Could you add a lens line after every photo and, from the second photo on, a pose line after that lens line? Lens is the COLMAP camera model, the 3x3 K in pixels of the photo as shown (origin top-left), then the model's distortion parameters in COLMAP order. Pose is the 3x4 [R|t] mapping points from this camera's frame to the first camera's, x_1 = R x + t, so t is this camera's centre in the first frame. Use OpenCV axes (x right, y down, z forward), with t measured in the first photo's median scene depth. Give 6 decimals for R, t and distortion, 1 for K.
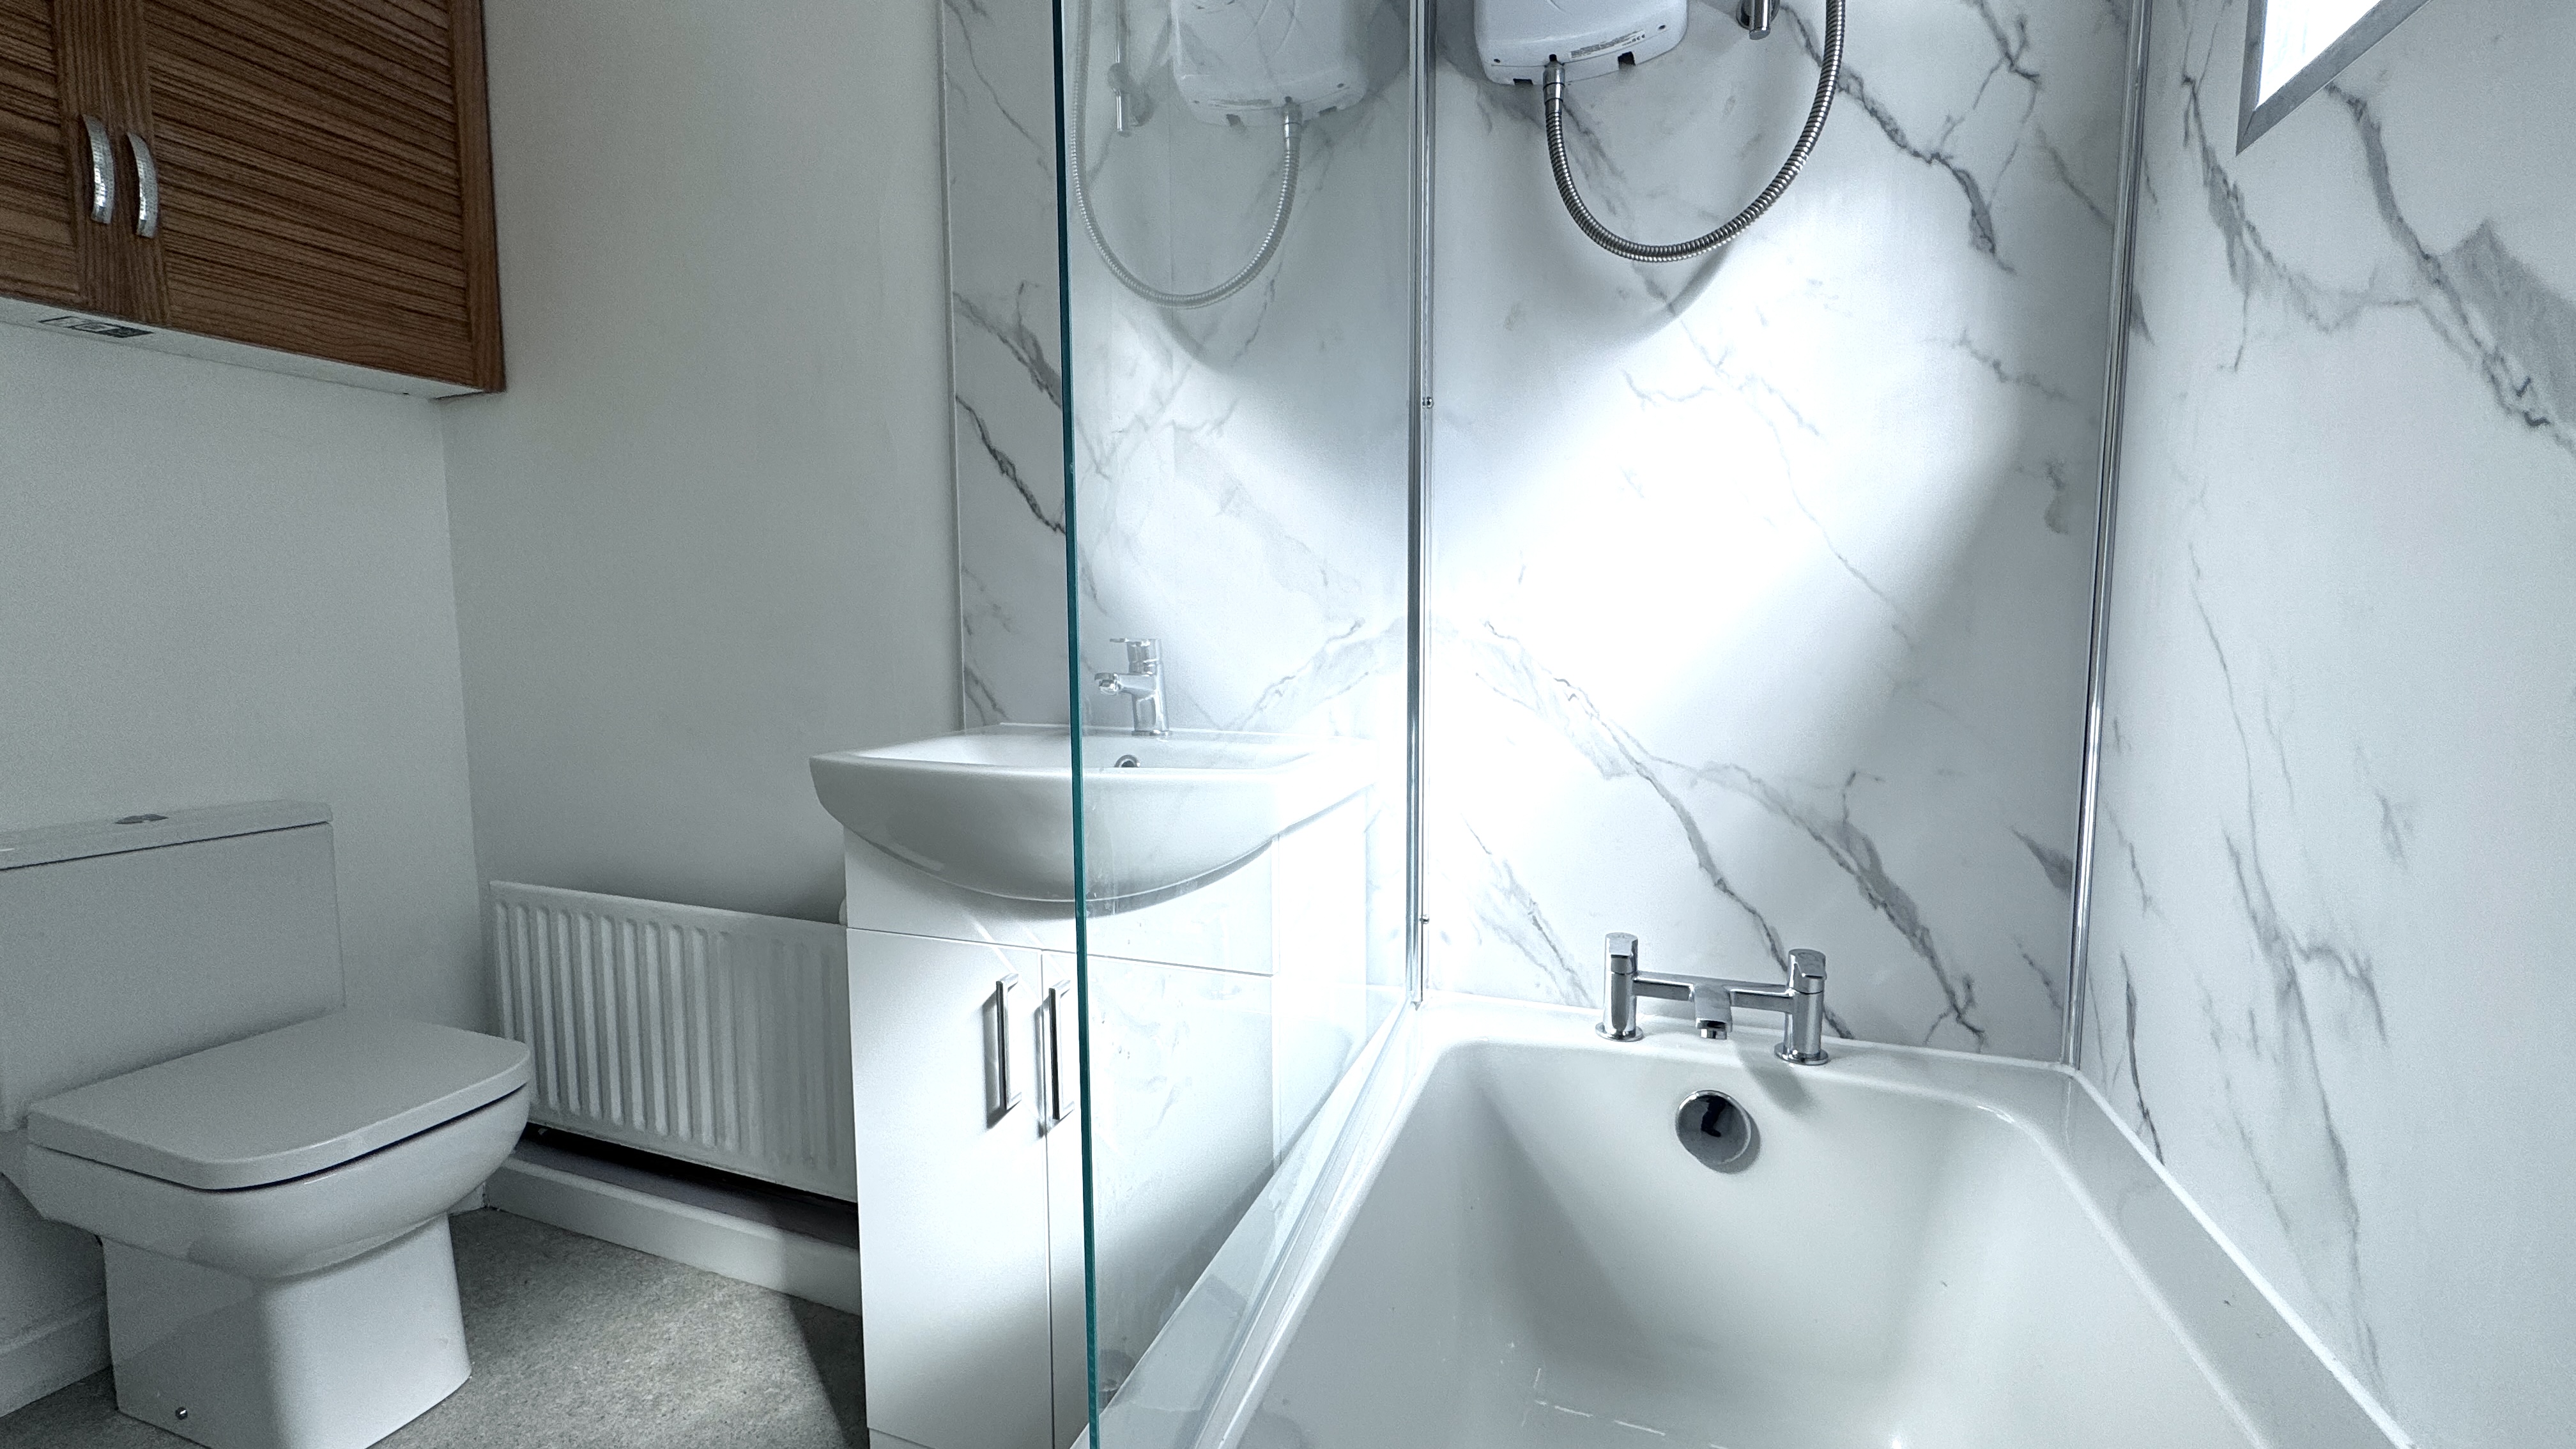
lens RADIAL K [[1027.9, 0, 1288.0], [0, 1027.9, 724.5], [0, 0, 1]] dist [-0.002573, 0.000110]
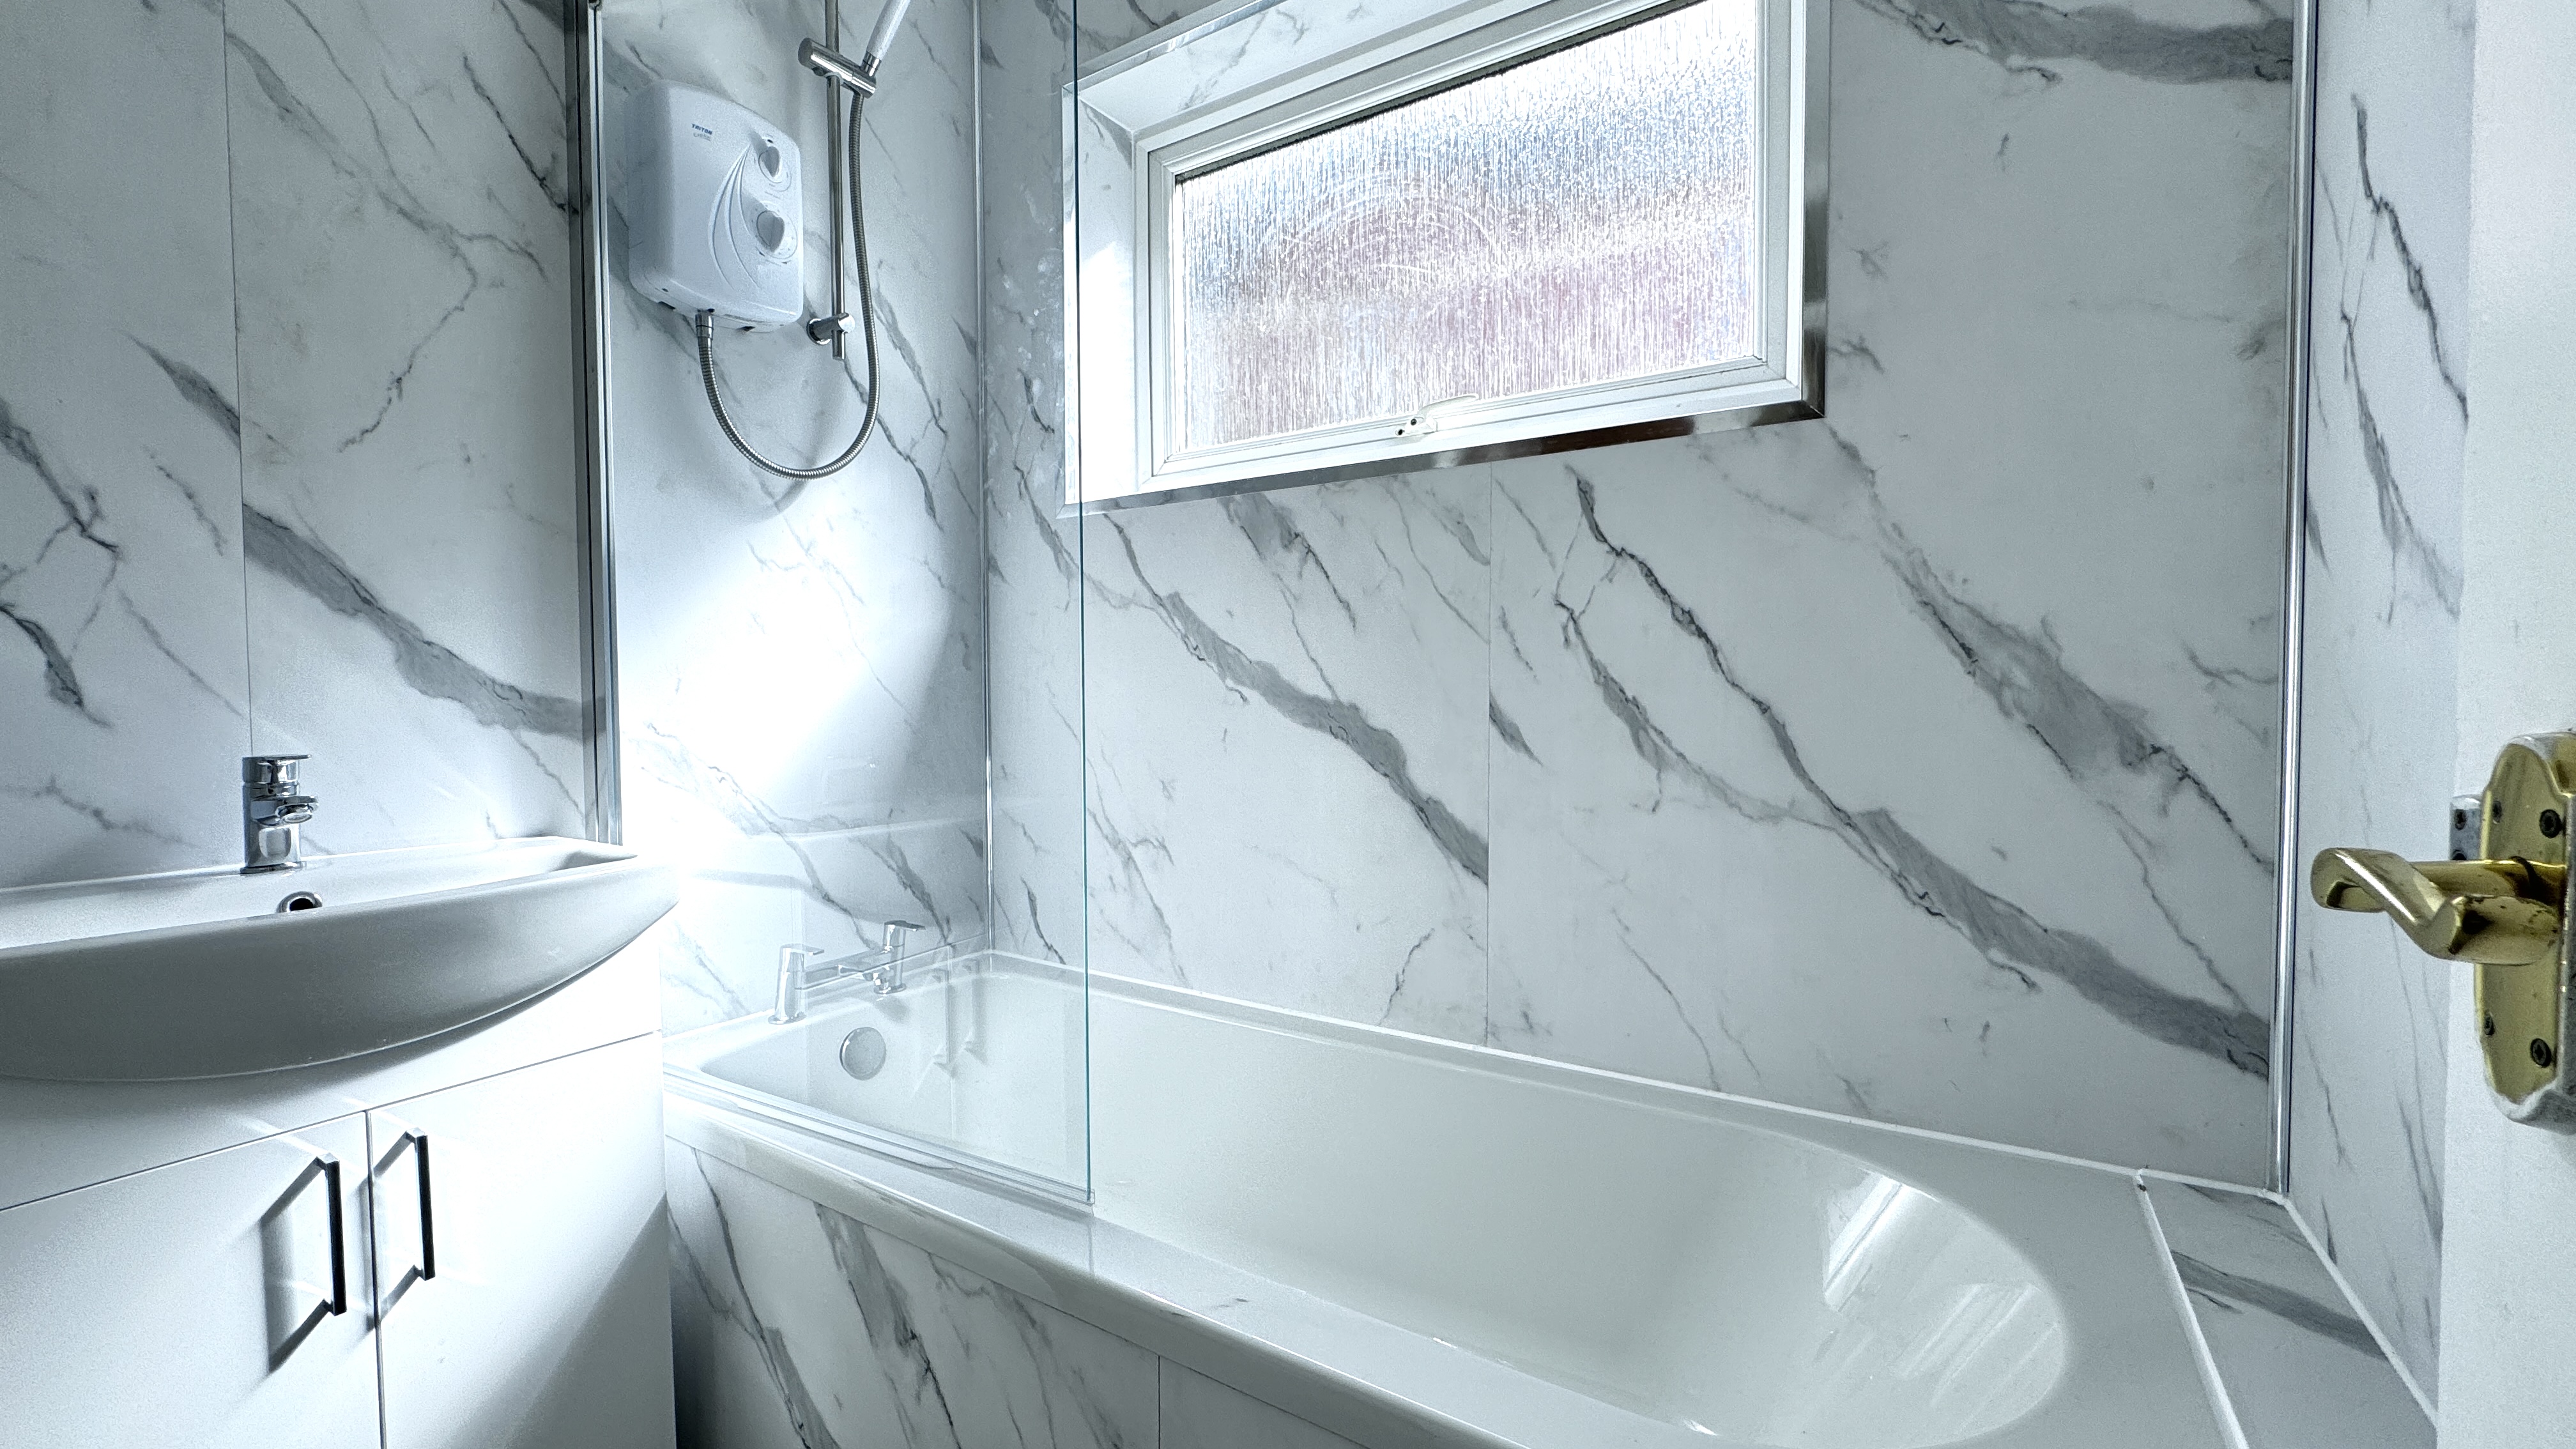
lens RADIAL K [[1027.9, 0, 1288.0], [0, 1027.9, 724.5], [0, 0, 1]] dist [-0.002573, 0.000110]
pose [[0.219633, -0.030238, 0.975114, -0.979062], [0.097826, 0.995164, 0.008825, -0.044024], [-0.970665, 0.093453, 0.221529, 0.007985]]
